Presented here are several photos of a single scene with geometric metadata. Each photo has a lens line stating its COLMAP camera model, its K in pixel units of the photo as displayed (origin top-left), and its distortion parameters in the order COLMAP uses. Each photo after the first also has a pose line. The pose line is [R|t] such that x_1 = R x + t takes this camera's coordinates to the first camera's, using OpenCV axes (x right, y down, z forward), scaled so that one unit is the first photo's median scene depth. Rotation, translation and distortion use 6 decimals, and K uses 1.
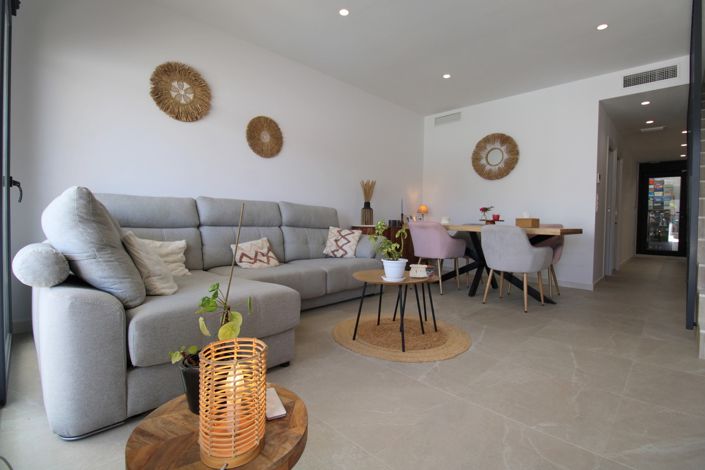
lens RADIAL K [[340.6, 0, 352.5], [0, 340.6, 235.0], [0, 0, 1]] dist [-0.000153, -0.000128]
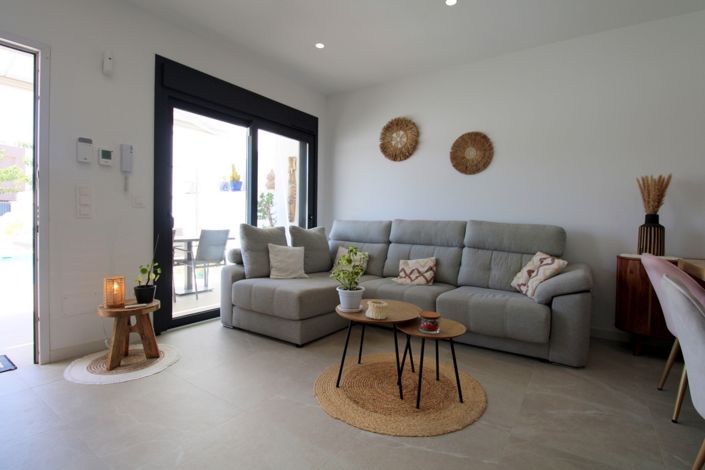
lens RADIAL K [[340.6, 0, 352.5], [0, 340.6, 235.0], [0, 0, 1]] dist [-0.000153, -0.000128]
pose [[0.186948, -0.008064, -0.982337, 0.674571], [-0.083832, 0.996188, -0.024131, -0.012017], [0.978786, 0.086863, 0.185560, 0.575604]]
